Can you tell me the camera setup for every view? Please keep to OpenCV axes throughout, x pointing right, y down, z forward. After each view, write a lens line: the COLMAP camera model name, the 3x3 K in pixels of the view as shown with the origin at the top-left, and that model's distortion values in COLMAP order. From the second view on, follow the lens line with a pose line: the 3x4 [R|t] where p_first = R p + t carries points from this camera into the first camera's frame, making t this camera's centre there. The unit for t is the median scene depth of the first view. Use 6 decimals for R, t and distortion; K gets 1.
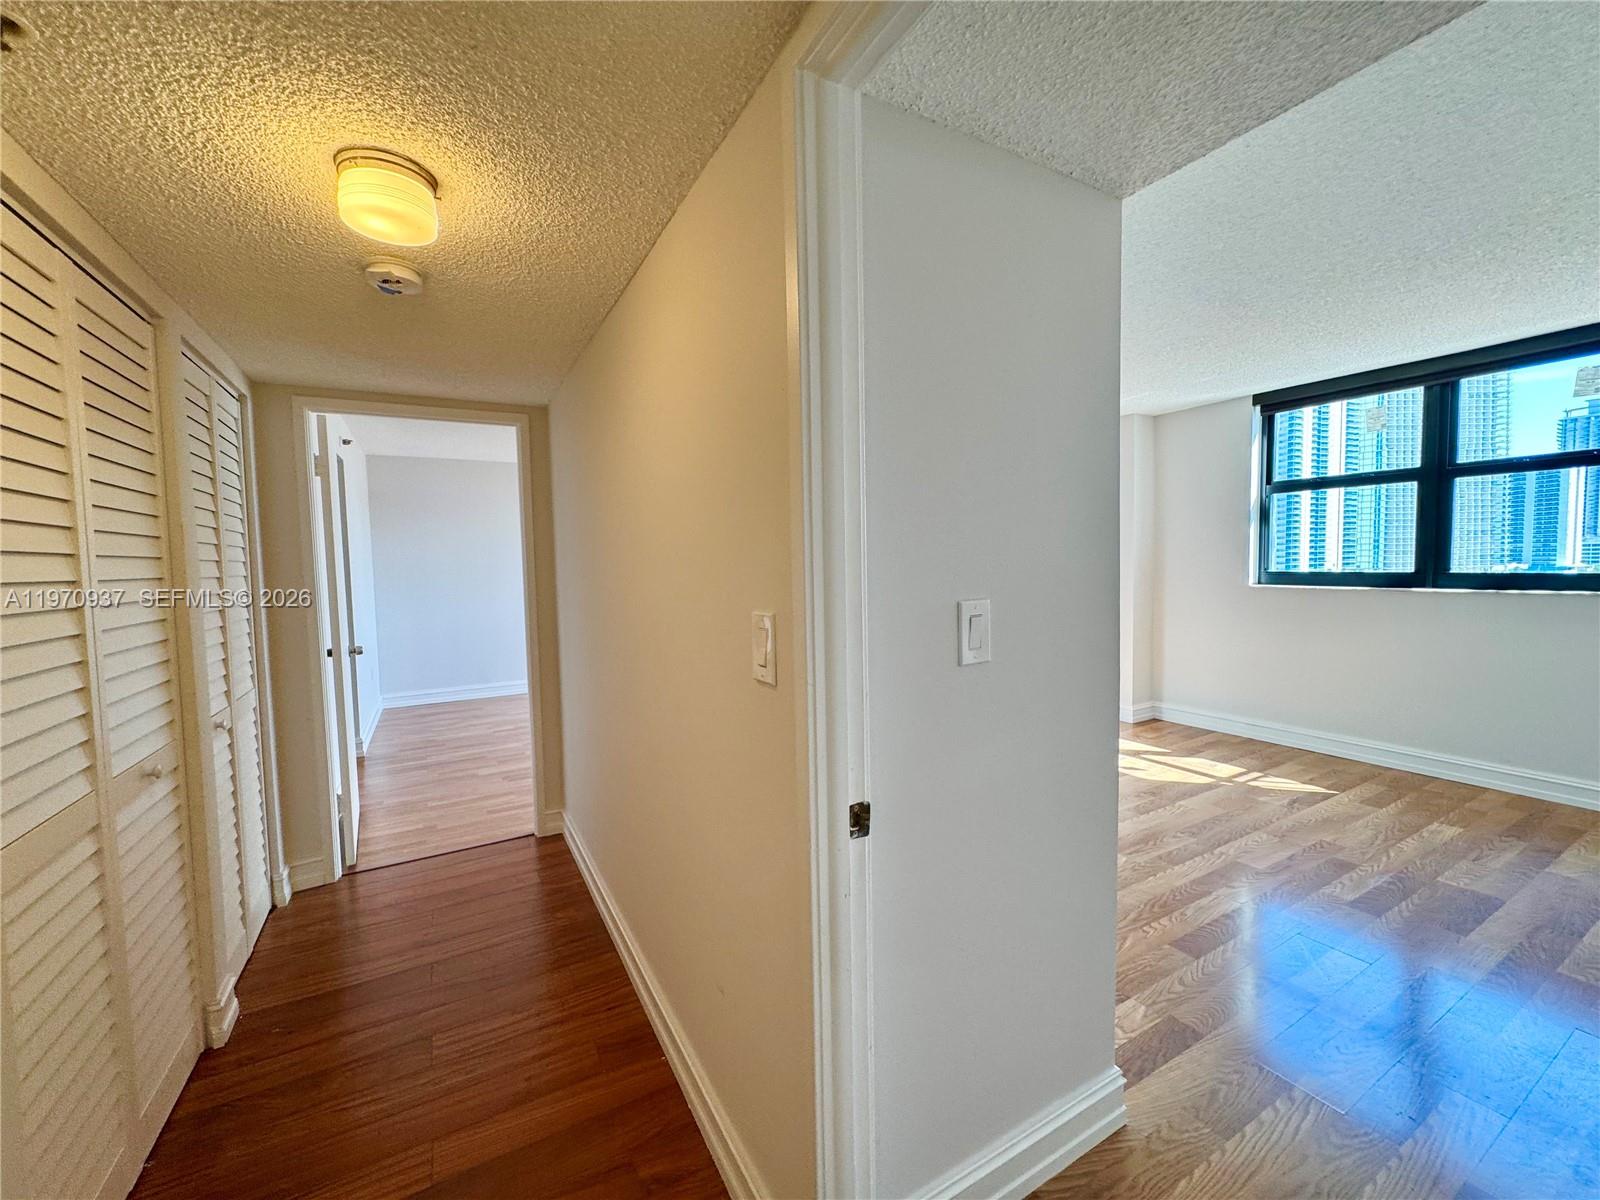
lens RADIAL K [[642.3, 0, 798.7], [0, 642.3, 597.4], [0, 0, 1]] dist [-0.004014, 0.000793]
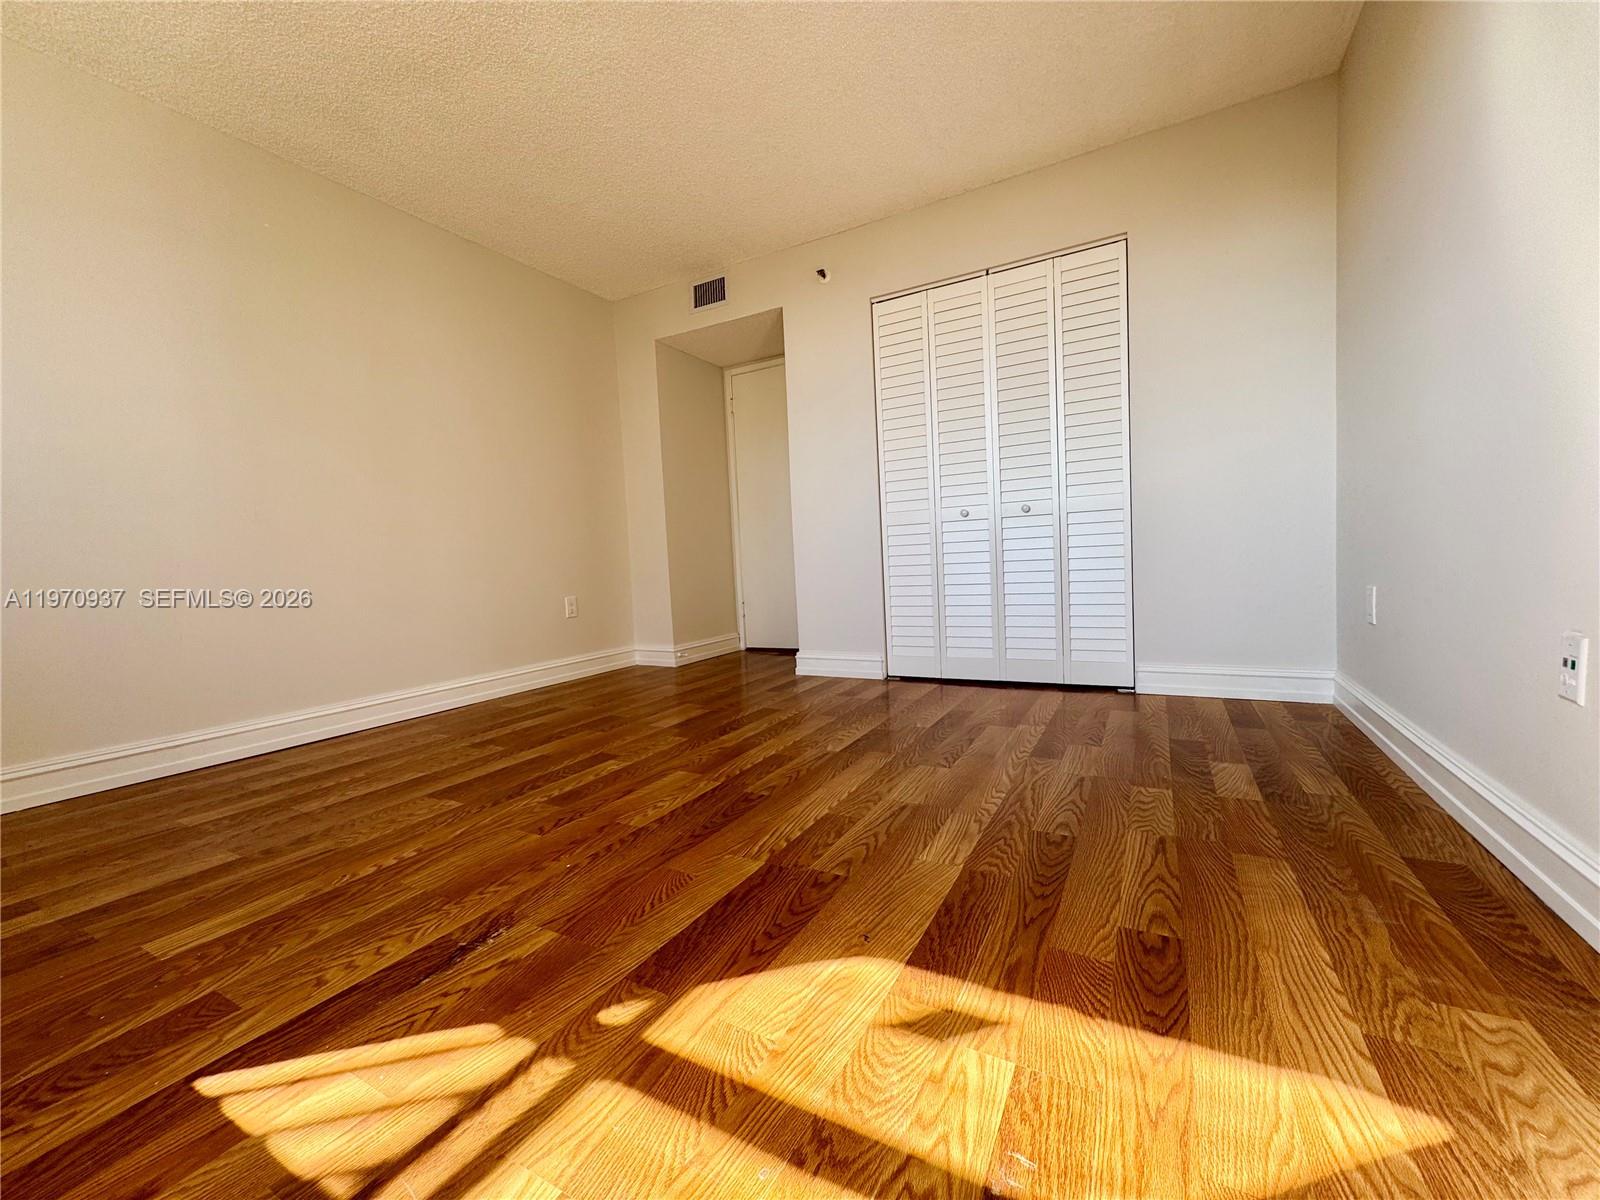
lens RADIAL K [[642.3, 0, 794.6], [0, 642.3, 599.3], [0, 0, 1]] dist [-0.004014, 0.000793]
pose [[-0.853282, 0.092003, -0.513269, 0.724868], [0.034185, 0.992064, 0.120996, 0.093611], [0.520327, 0.085698, -0.849656, 1.267916]]
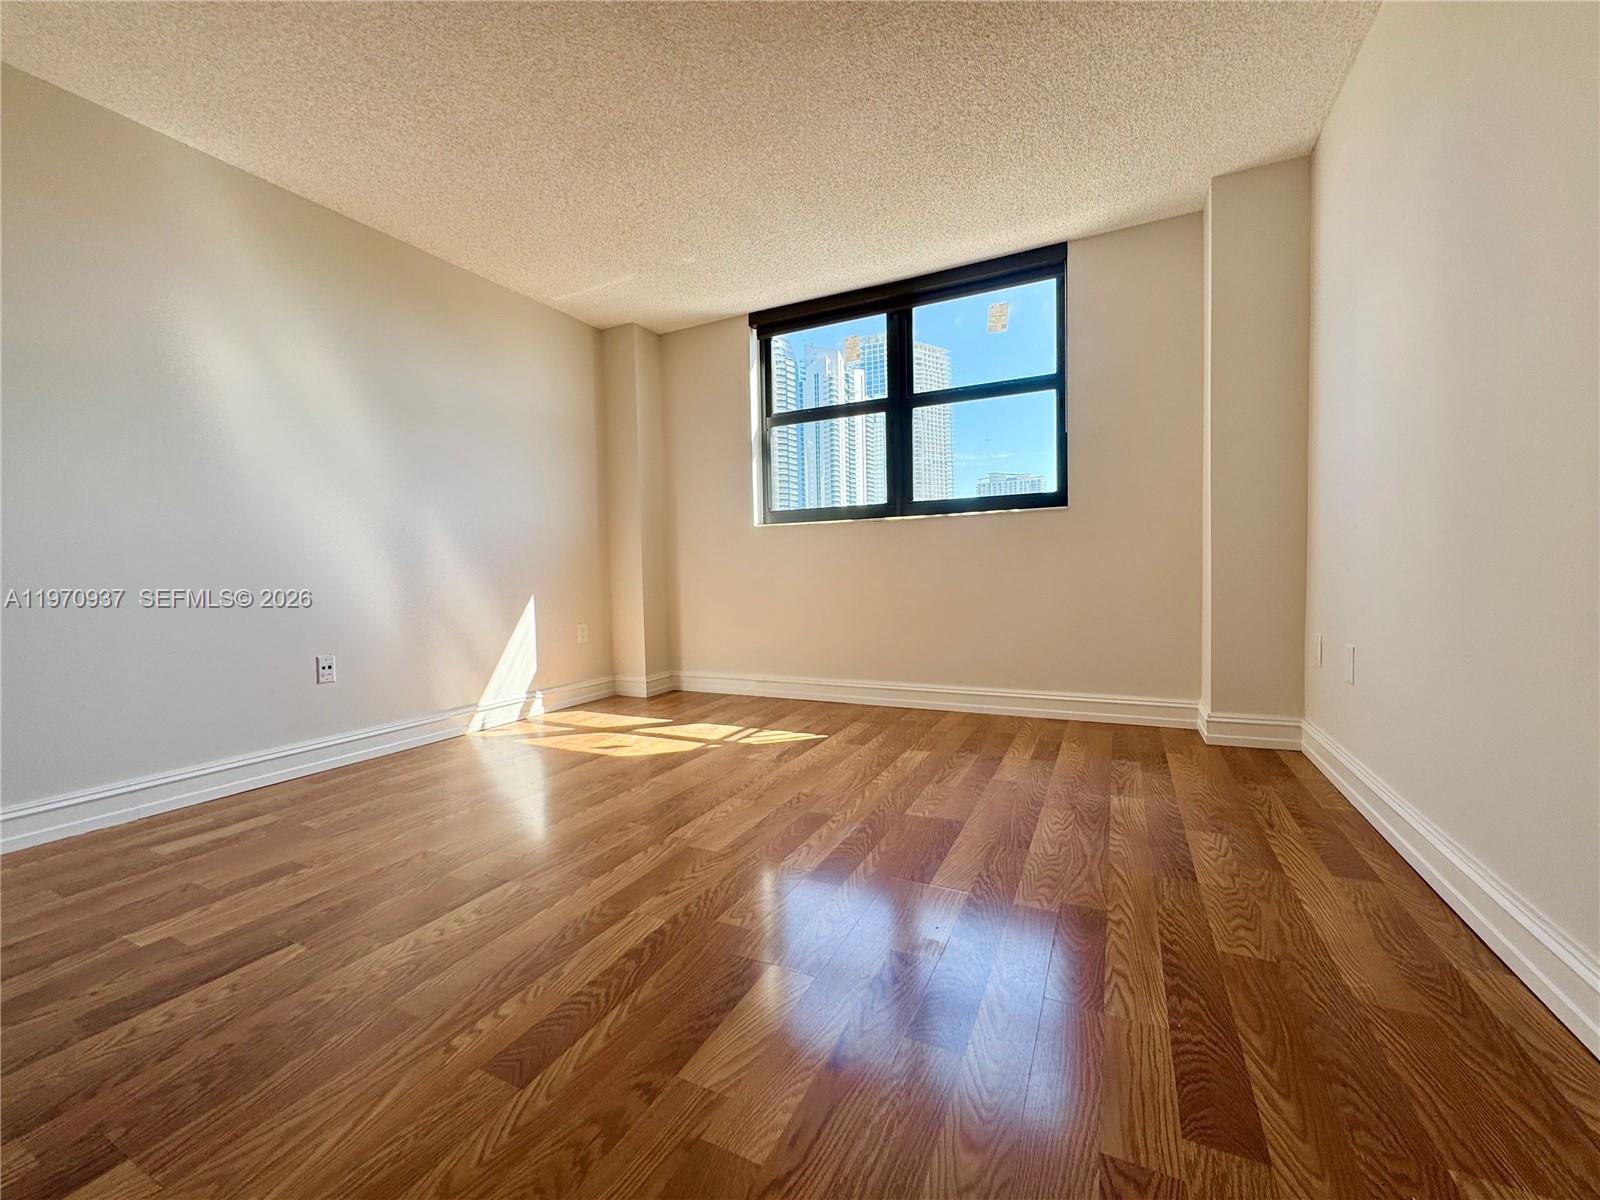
lens RADIAL K [[642.3, 0, 799.9], [0, 642.3, 601.3], [0, 0, 1]] dist [-0.004014, 0.000793]
pose [[0.827465, -0.023466, 0.561027, 0.307221], [0.038243, 0.999162, -0.014613, 0.125930], [-0.560214, 0.033547, 0.827668, 0.275896]]
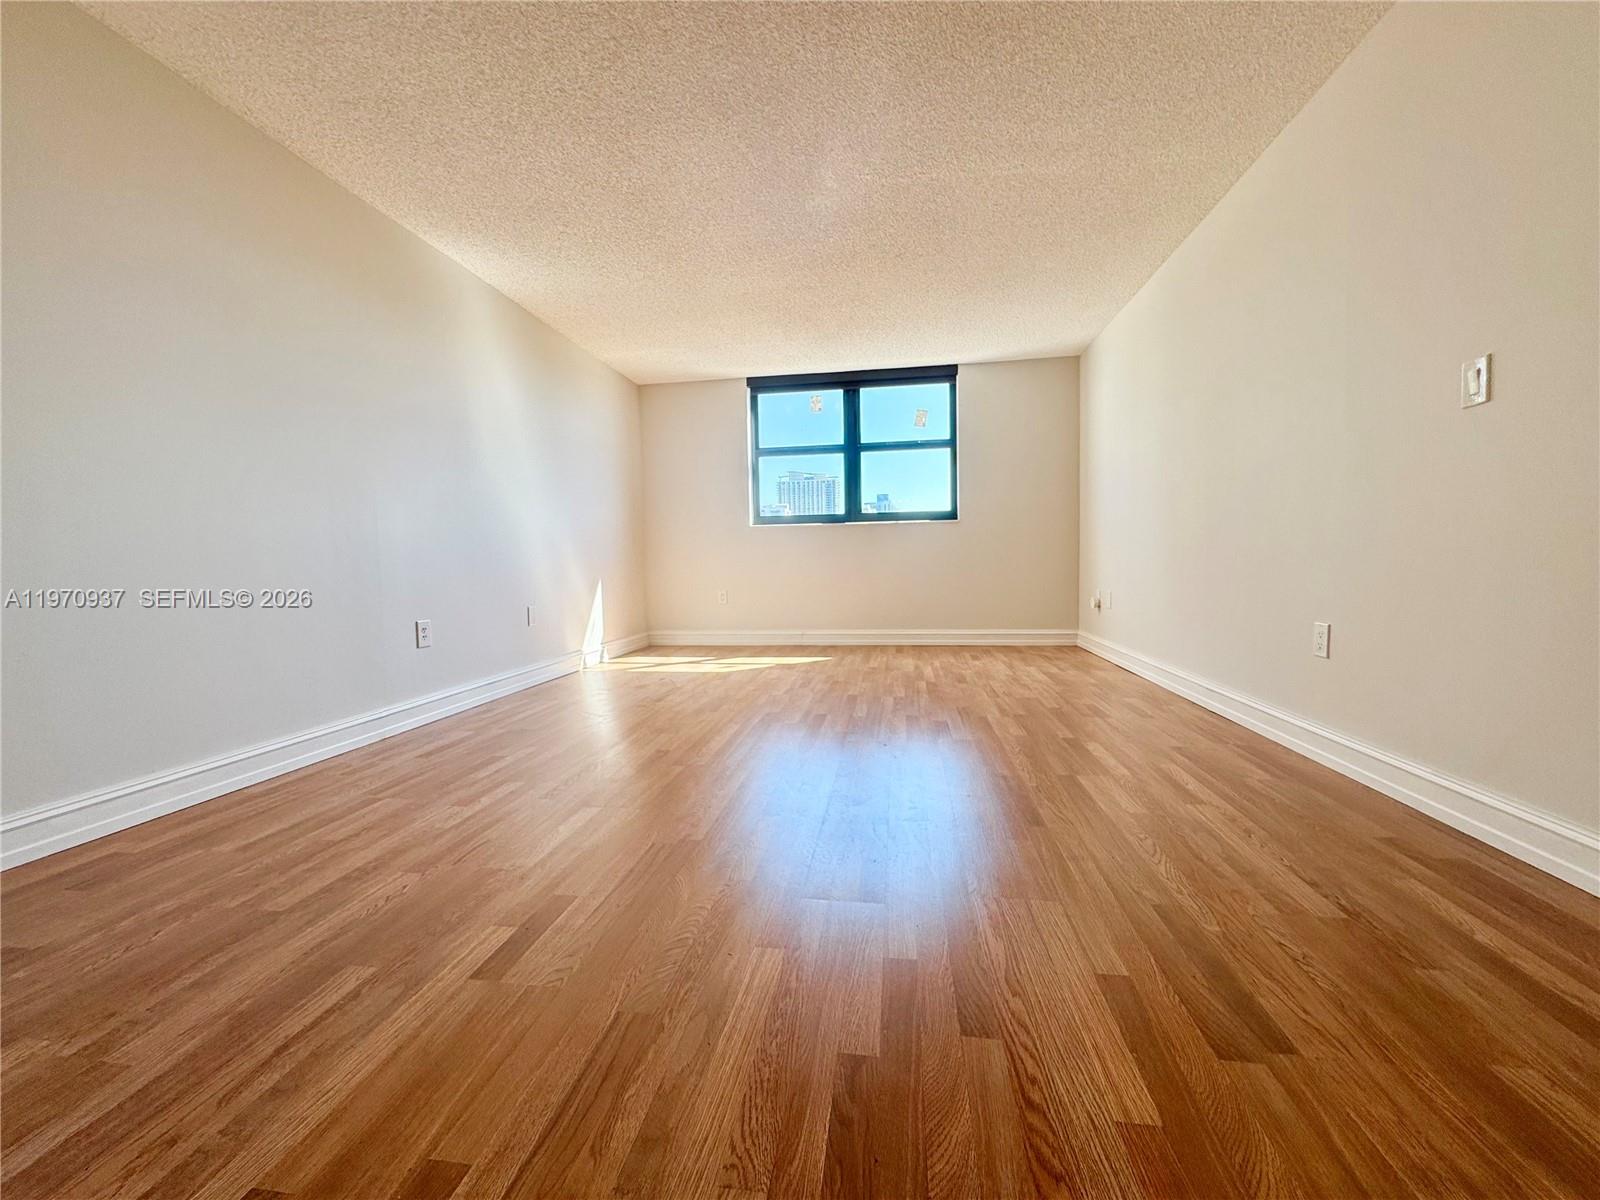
lens RADIAL K [[642.3, 0, 802.0], [0, 642.3, 595.2], [0, 0, 1]] dist [-0.004014, 0.000793]
pose [[0.615580, -0.026381, 0.787633, -0.300221], [0.053282, 0.998546, -0.008198, 0.165693], [-0.786271, 0.047013, 0.616090, 0.169789]]
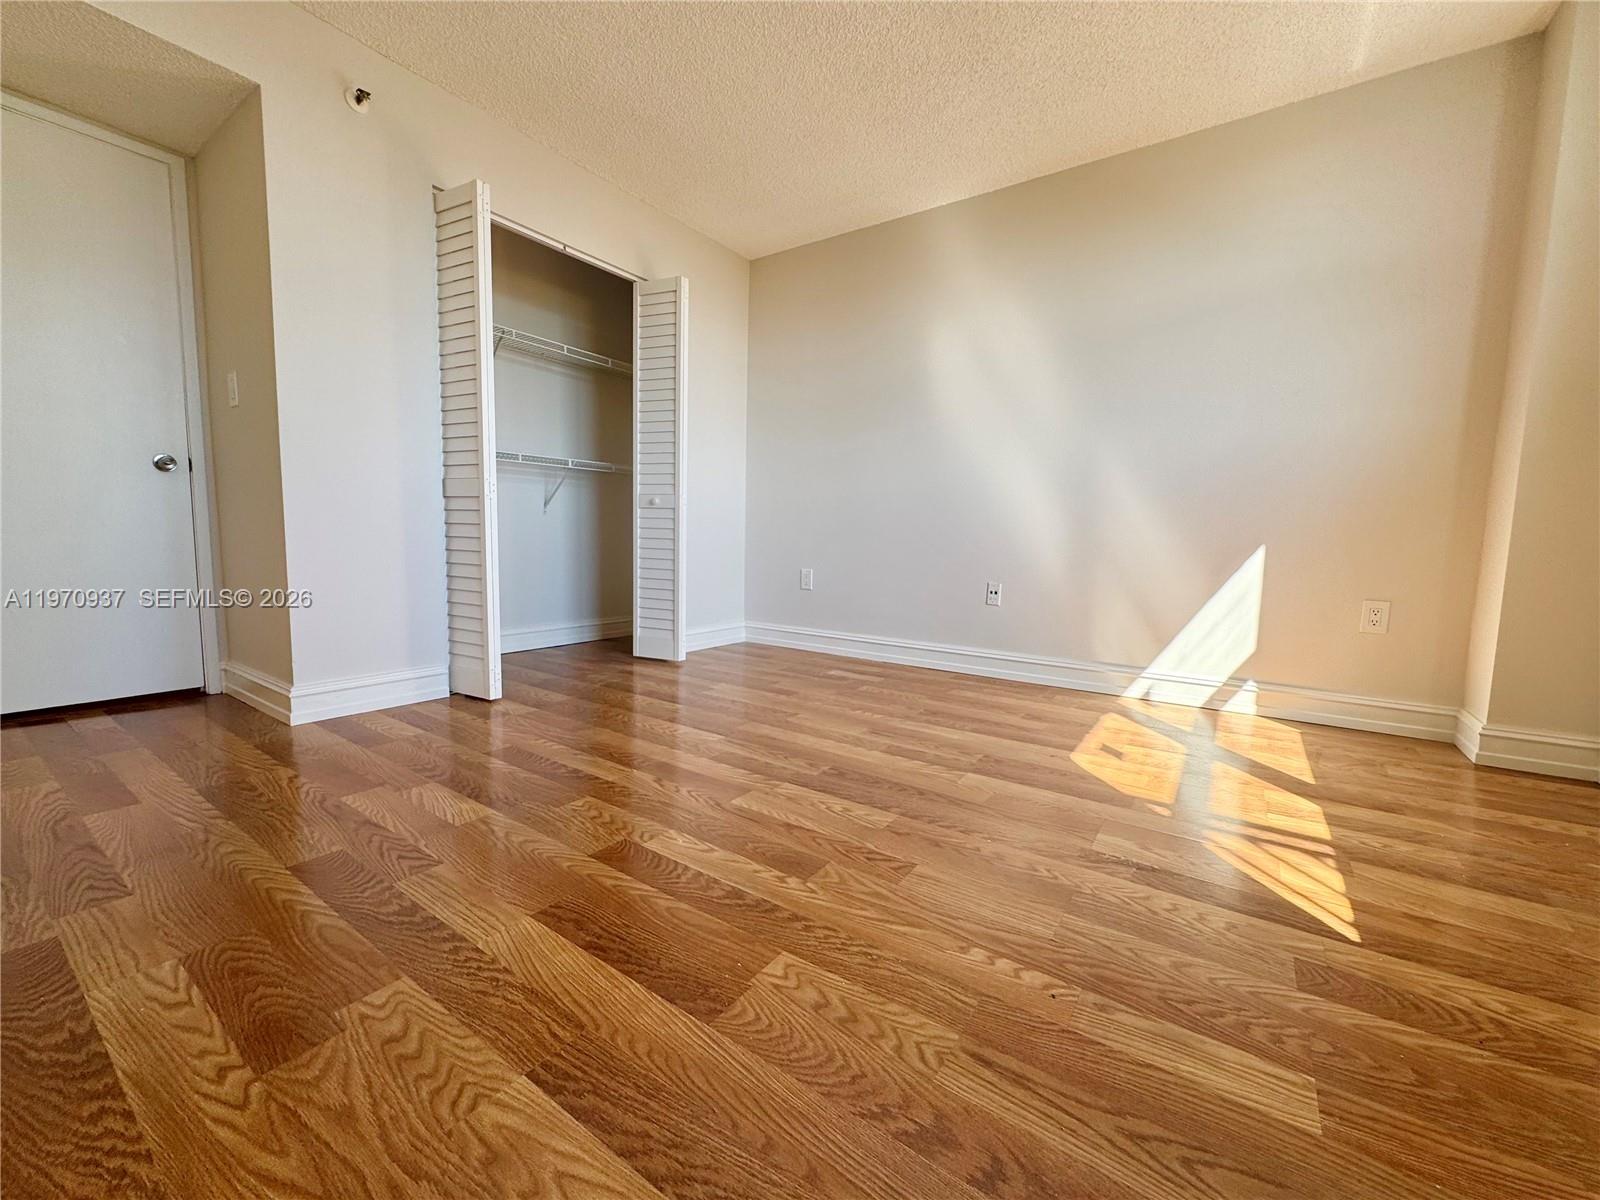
lens RADIAL K [[642.3, 0, 804.9], [0, 642.3, 600.3], [0, 0, 1]] dist [-0.004014, 0.000793]
pose [[0.434530, 0.121382, -0.892440, 0.952349], [-0.083323, 0.992045, 0.094359, 0.119695], [0.896795, 0.033359, 0.441188, 0.576059]]
